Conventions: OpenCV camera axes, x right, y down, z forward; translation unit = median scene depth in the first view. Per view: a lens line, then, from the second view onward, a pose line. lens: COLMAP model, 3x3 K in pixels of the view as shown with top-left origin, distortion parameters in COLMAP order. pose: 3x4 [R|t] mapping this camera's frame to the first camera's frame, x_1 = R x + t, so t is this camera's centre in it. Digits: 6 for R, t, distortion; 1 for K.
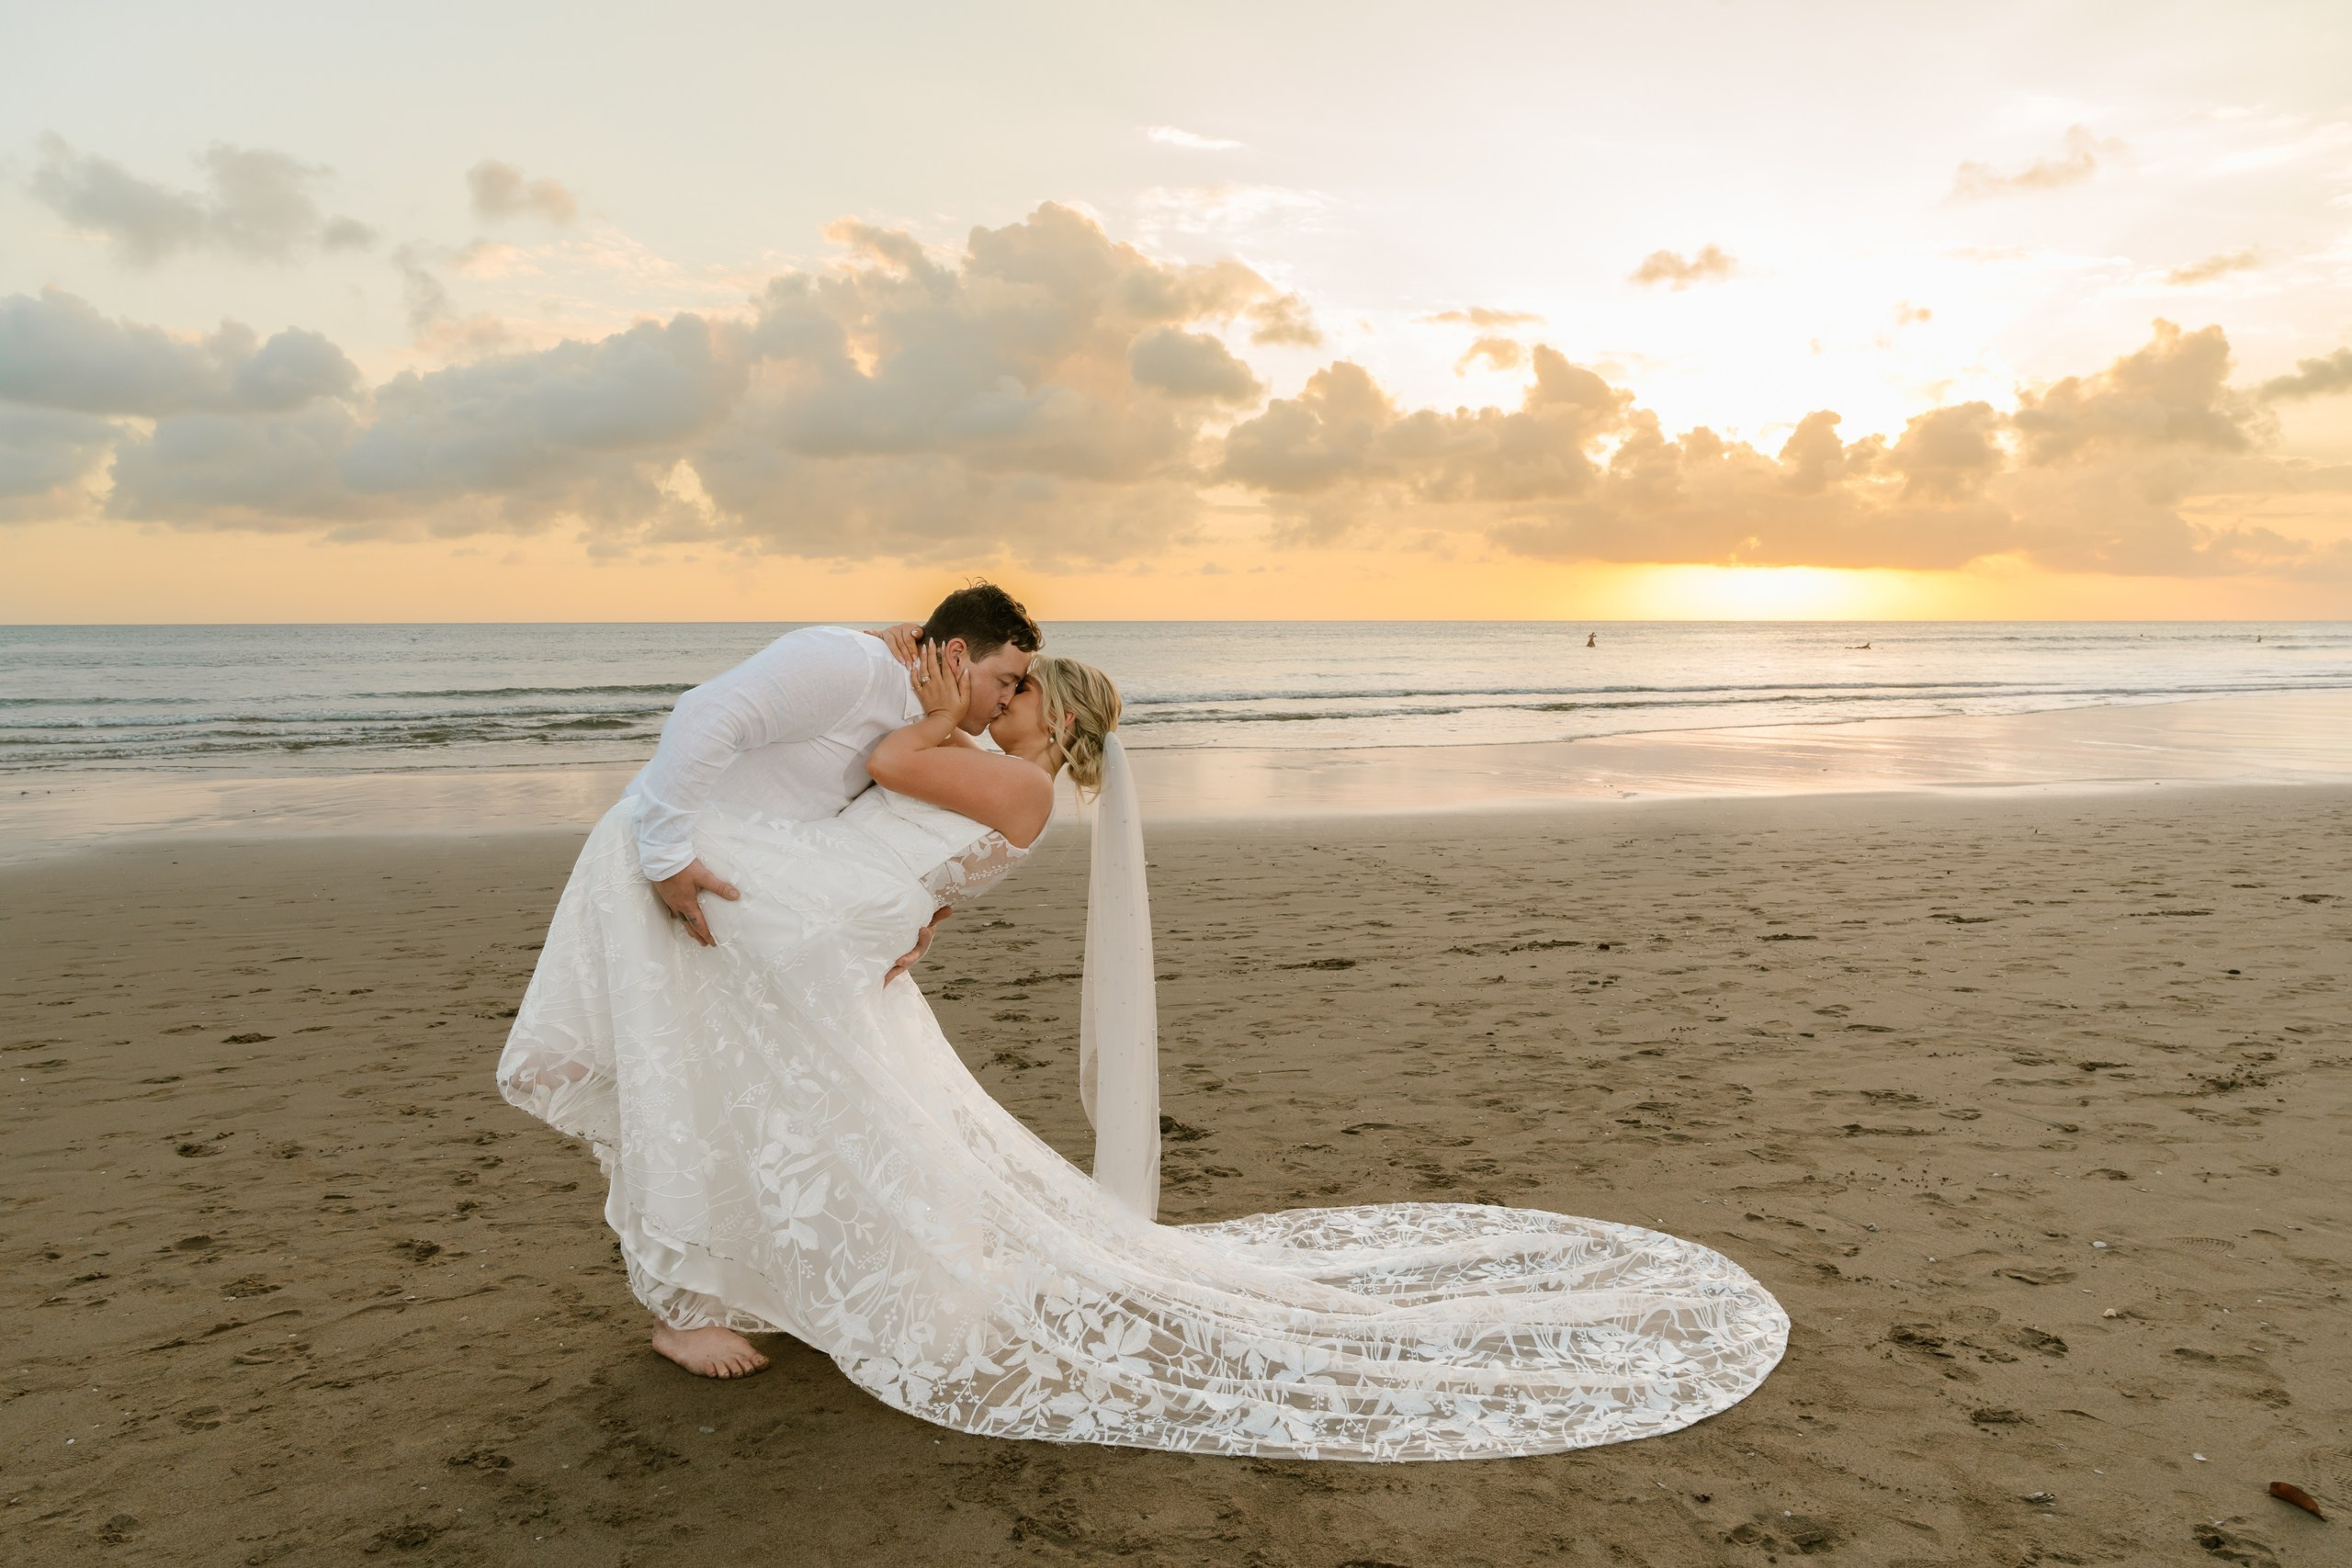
lens RADIAL K [[1578.9, 0, 1178.2], [0, 1578.9, 835.0], [0, 0, 1]] dist [-0.017747, 0.013145]
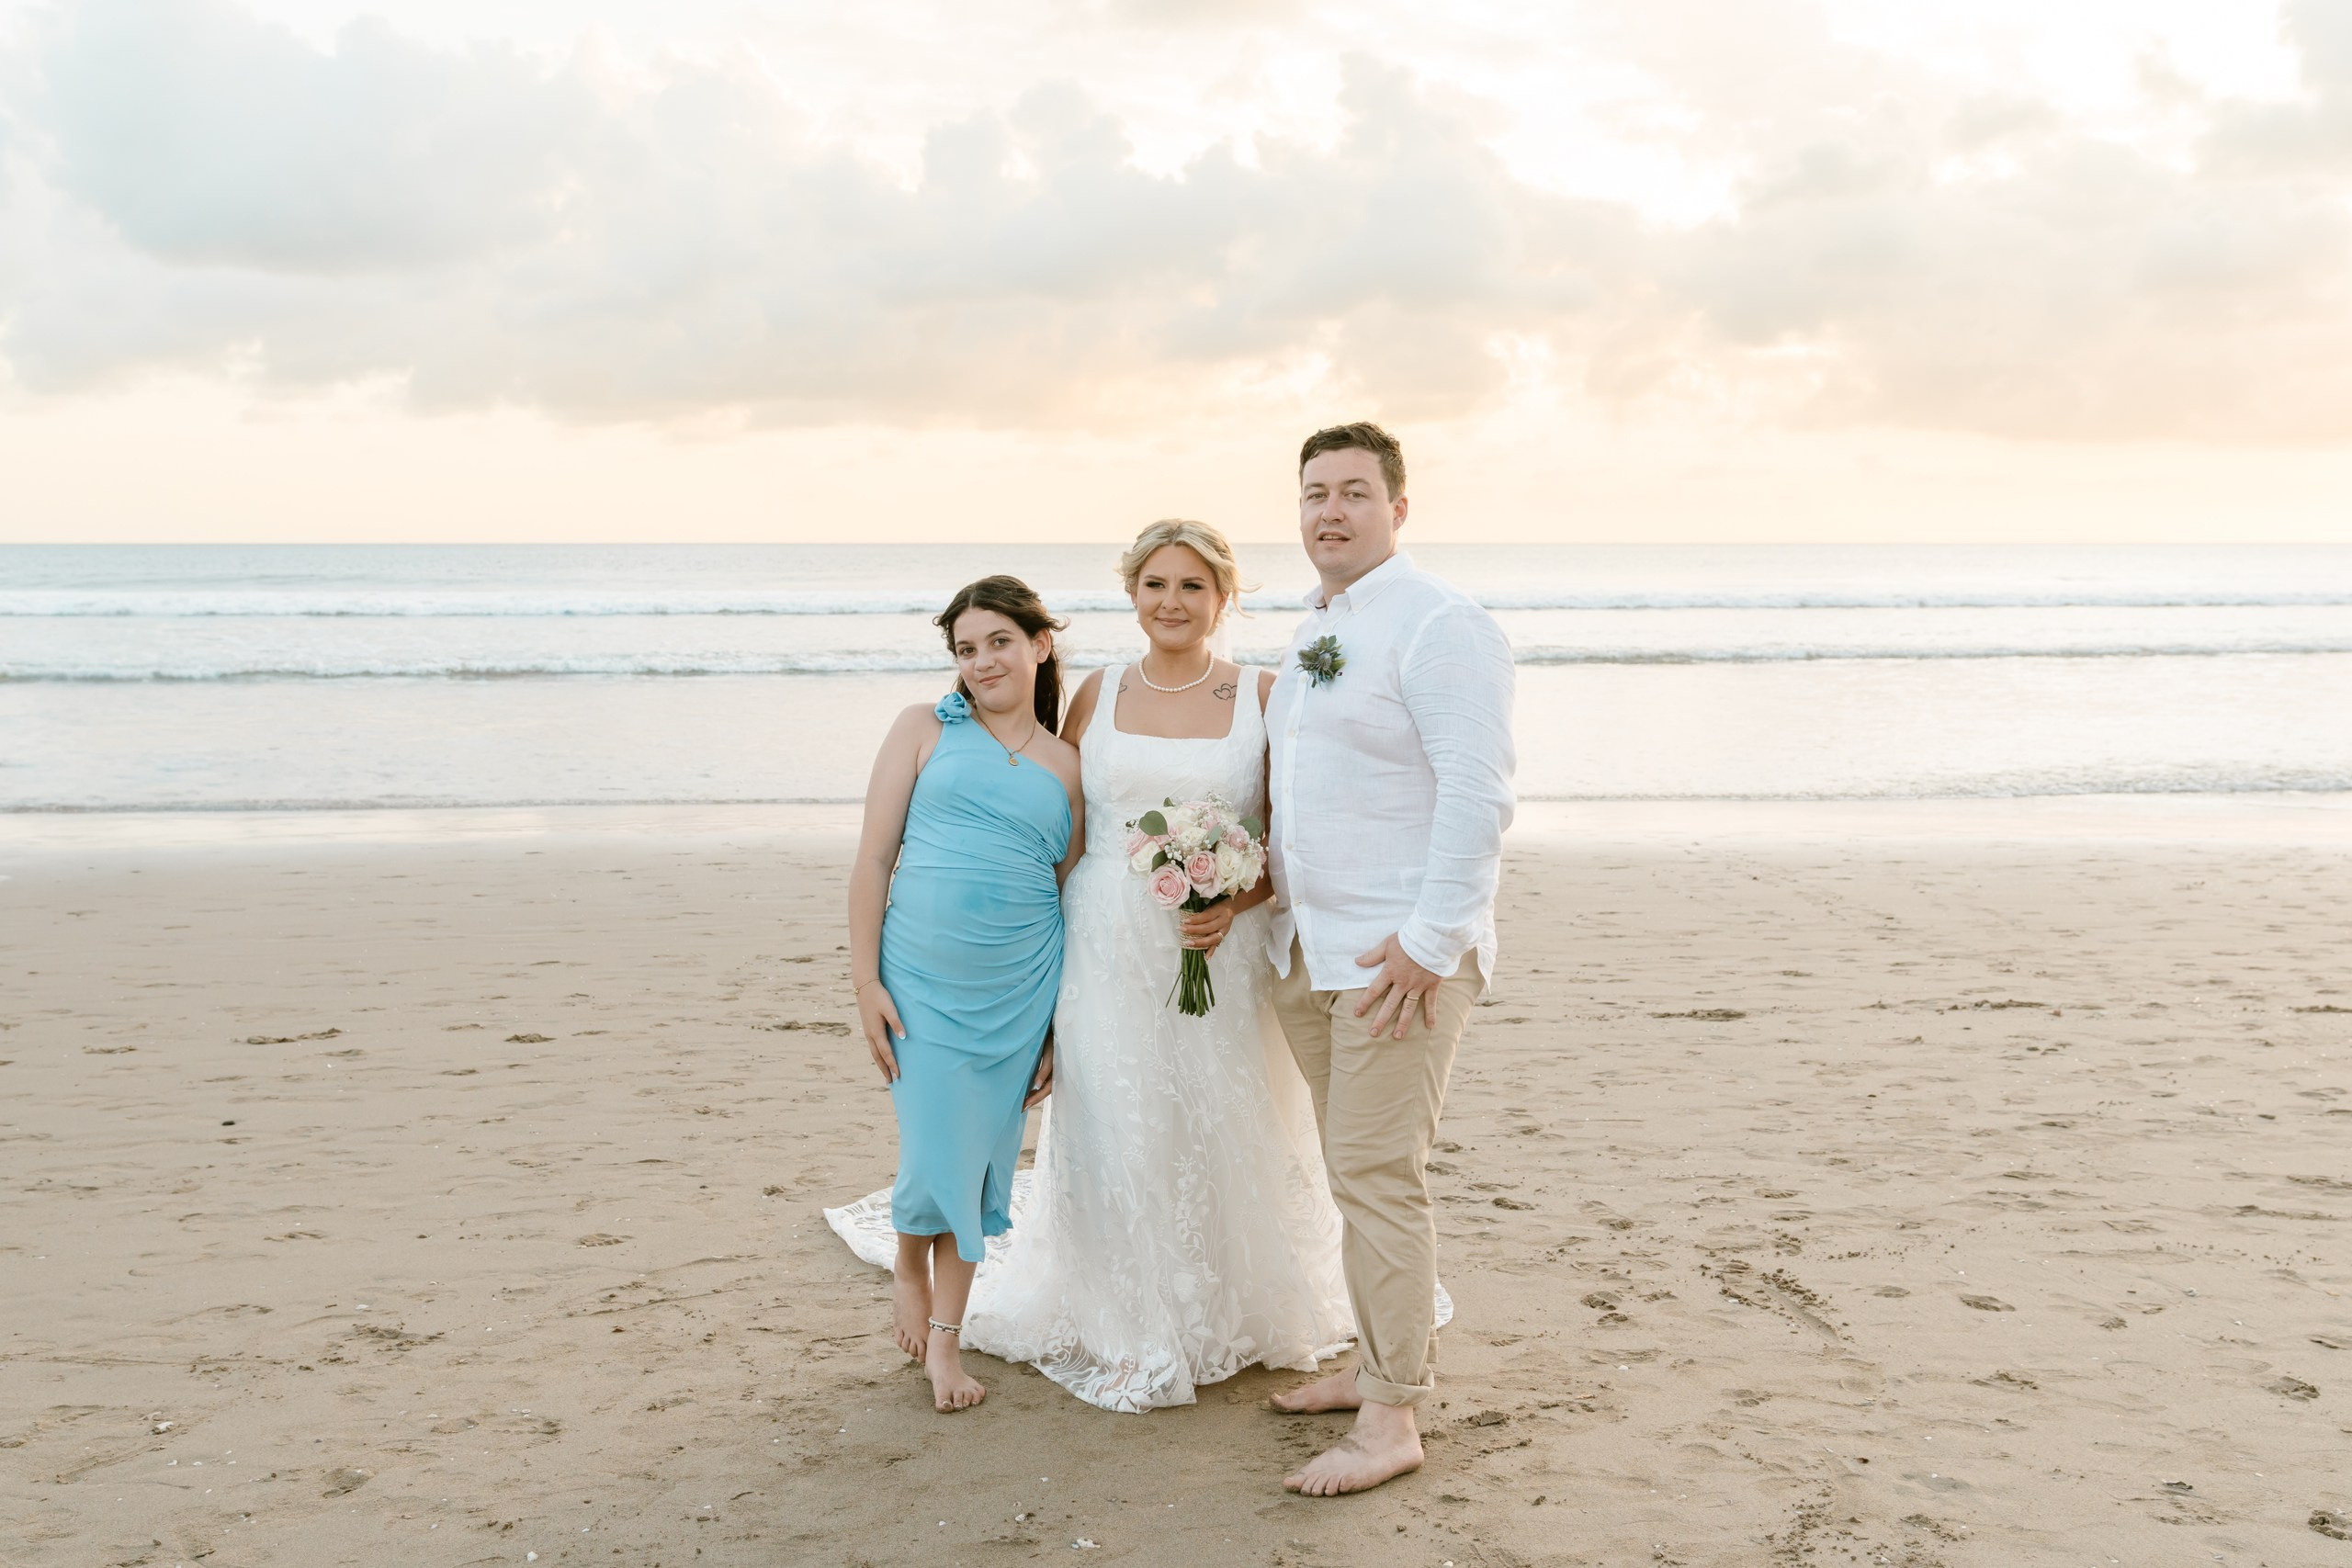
lens RADIAL K [[2273.9, 0, 1187.4], [0, 2273.9, 787.1], [0, 0, 1]] dist [0.031715, -0.012989]
pose [[0.980033, 0.023239, -0.197470, 0.077524], [-0.028682, 0.999282, -0.024749, -0.000651], [0.196753, 0.029918, 0.979997, -0.311782]]
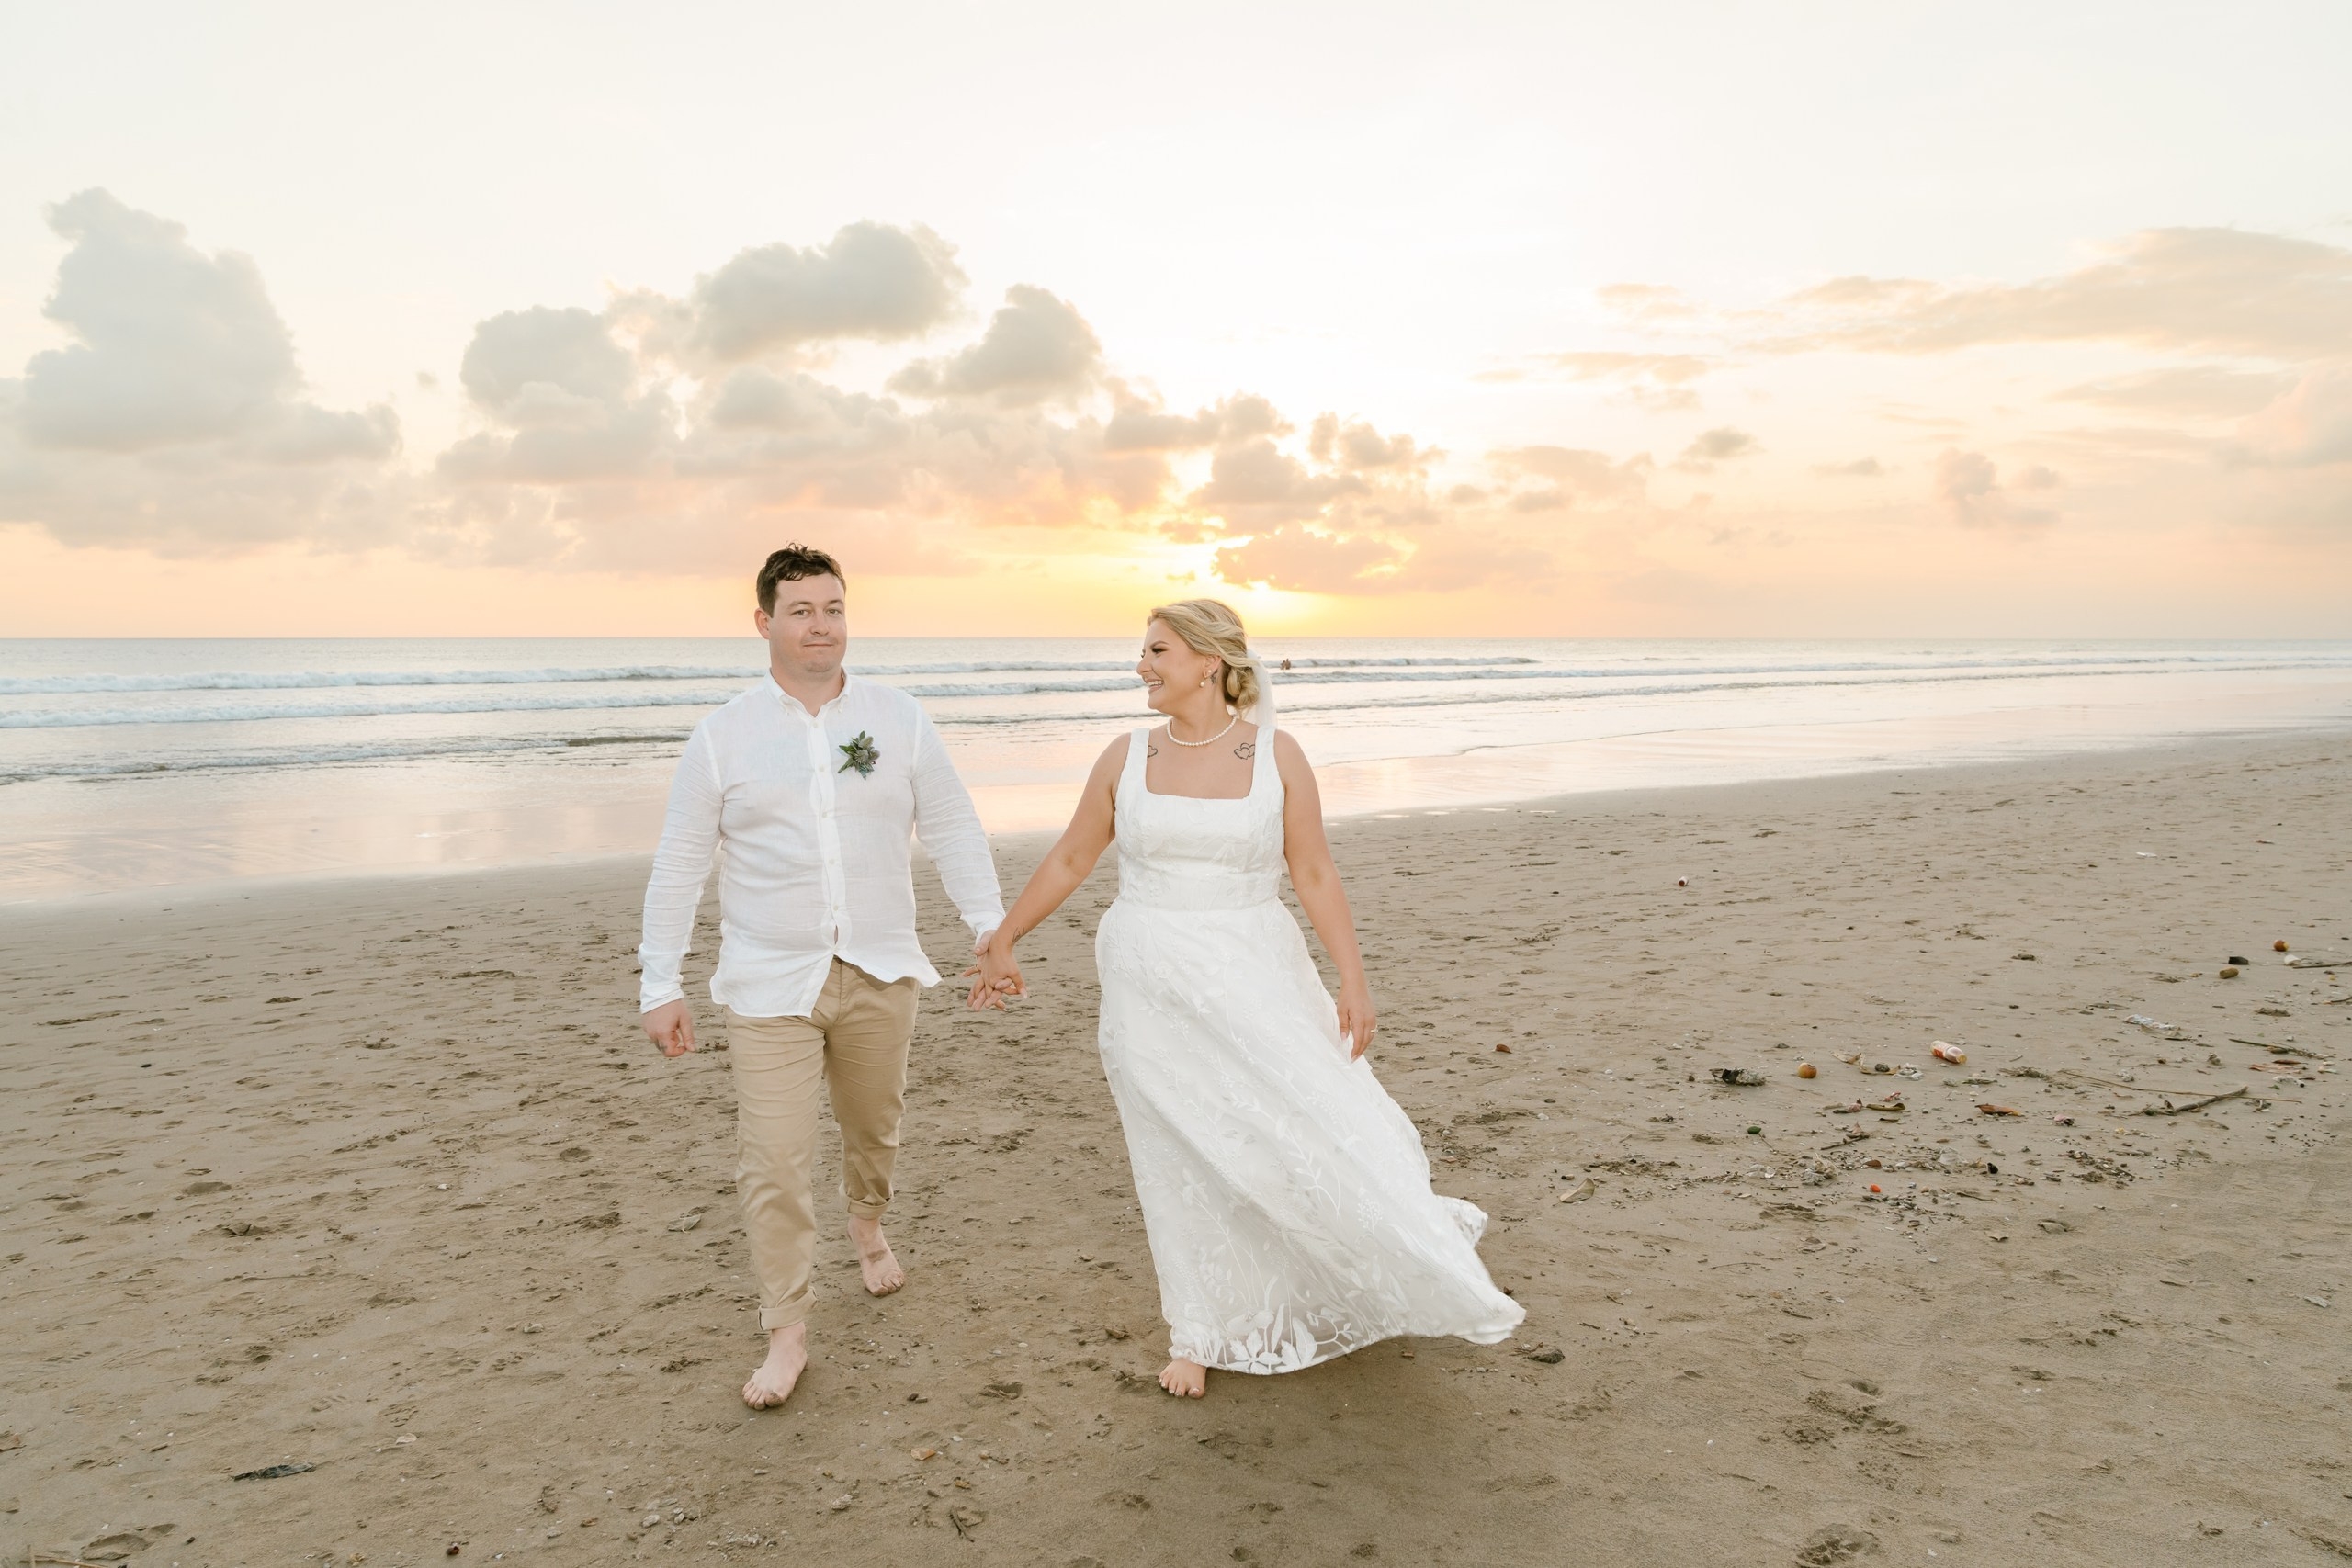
lens RADIAL K [[1578.9, 0, 1178.2], [0, 1578.9, 835.0], [0, 0, 1]] dist [-0.017747, 0.013145]
pose [[0.955295, -0.034481, 0.293637, -0.259897], [0.037443, 0.999289, -0.004470, 0.021253], [-0.293274, 0.015264, 0.955907, -0.617144]]
